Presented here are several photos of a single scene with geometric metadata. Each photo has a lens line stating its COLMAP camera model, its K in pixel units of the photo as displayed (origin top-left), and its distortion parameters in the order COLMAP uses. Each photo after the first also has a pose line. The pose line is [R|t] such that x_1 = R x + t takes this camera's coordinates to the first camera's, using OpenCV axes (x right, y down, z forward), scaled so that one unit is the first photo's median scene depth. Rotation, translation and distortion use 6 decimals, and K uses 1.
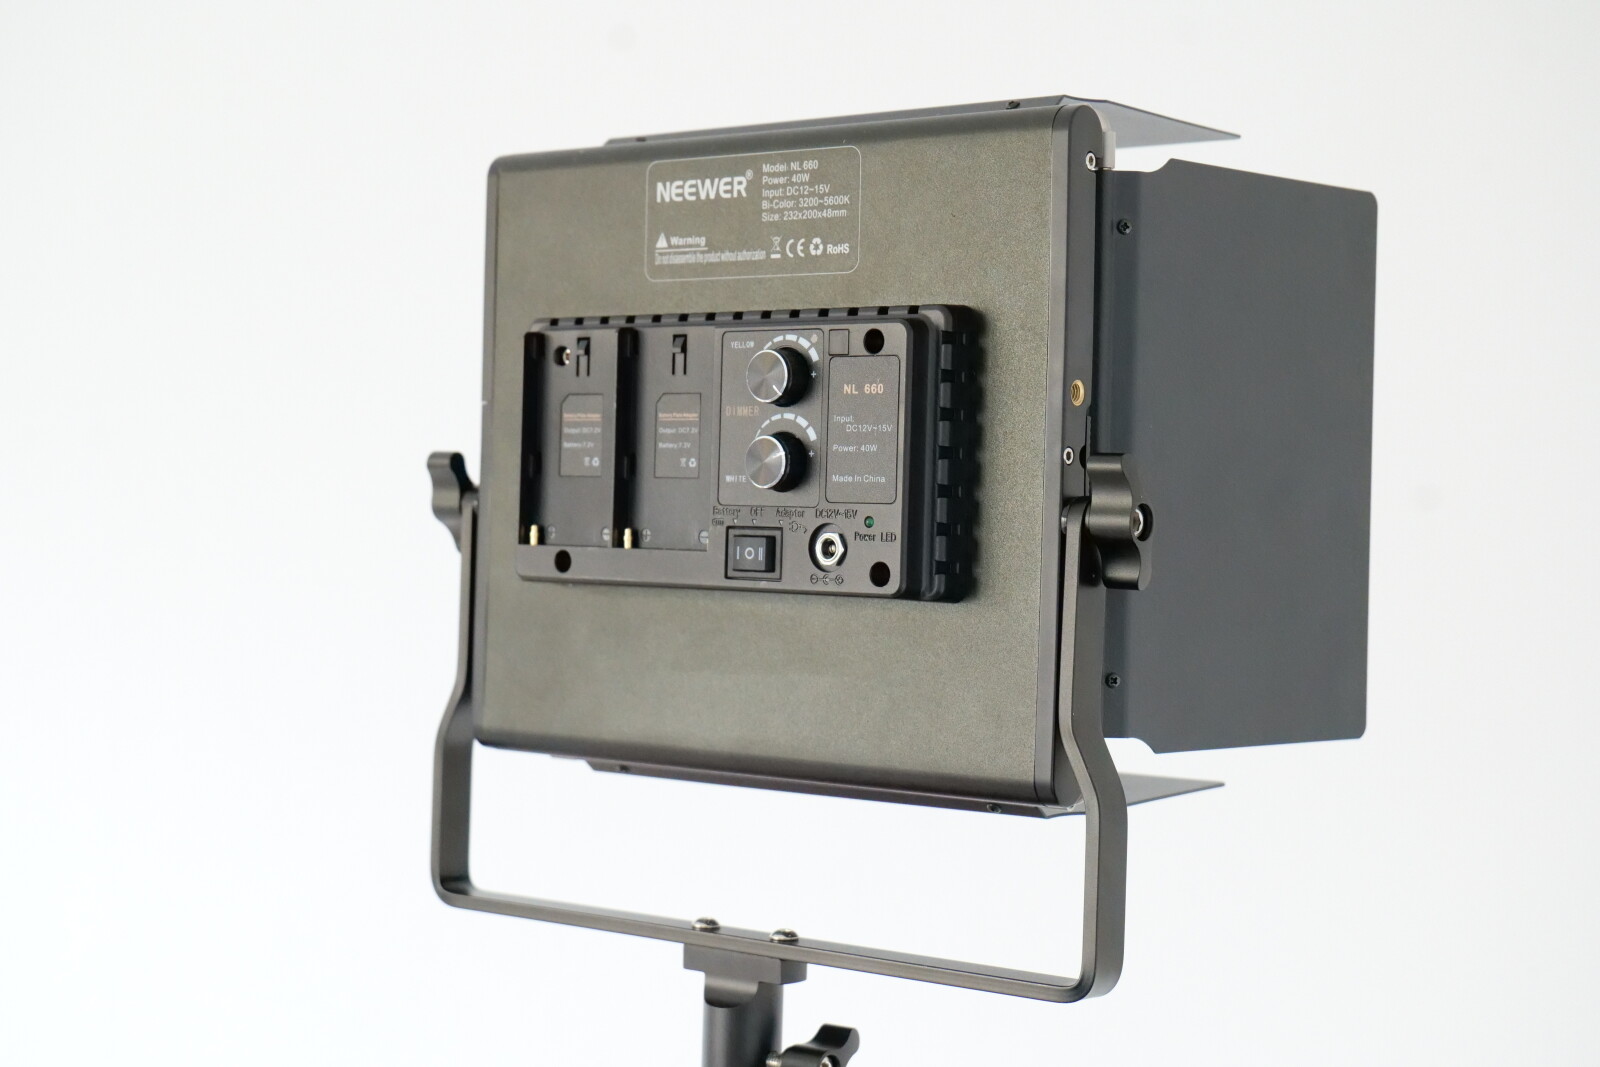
lens RADIAL K [[2757.1, 0, 798.3], [0, 2757.1, 533.4], [0, 0, 1]] dist [-0.085812, 0.000000]
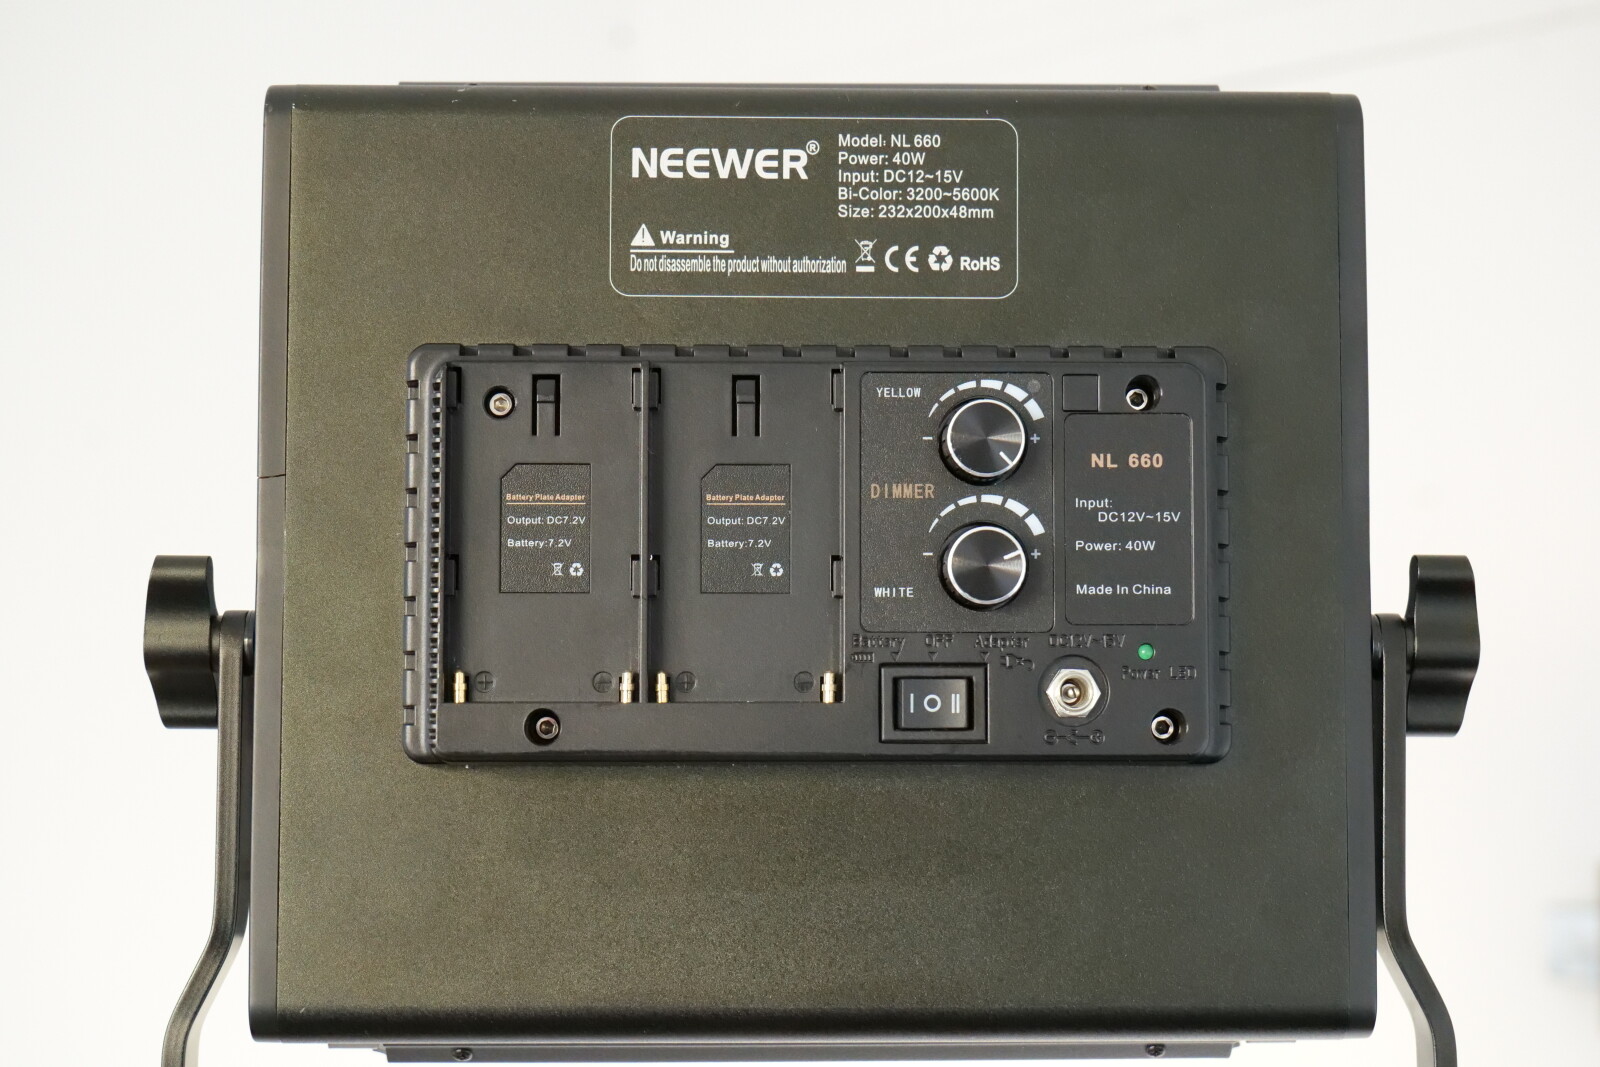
lens RADIAL K [[2757.1, 0, 800.4], [0, 2757.1, 533.5], [0, 0, 1]] dist [-0.085812, 0.000000]
pose [[0.756081, 0.022208, 0.654101, -0.468736], [0.024422, 0.997771, -0.062106, 0.006728], [-0.654022, 0.062931, 0.753853, 0.504425]]
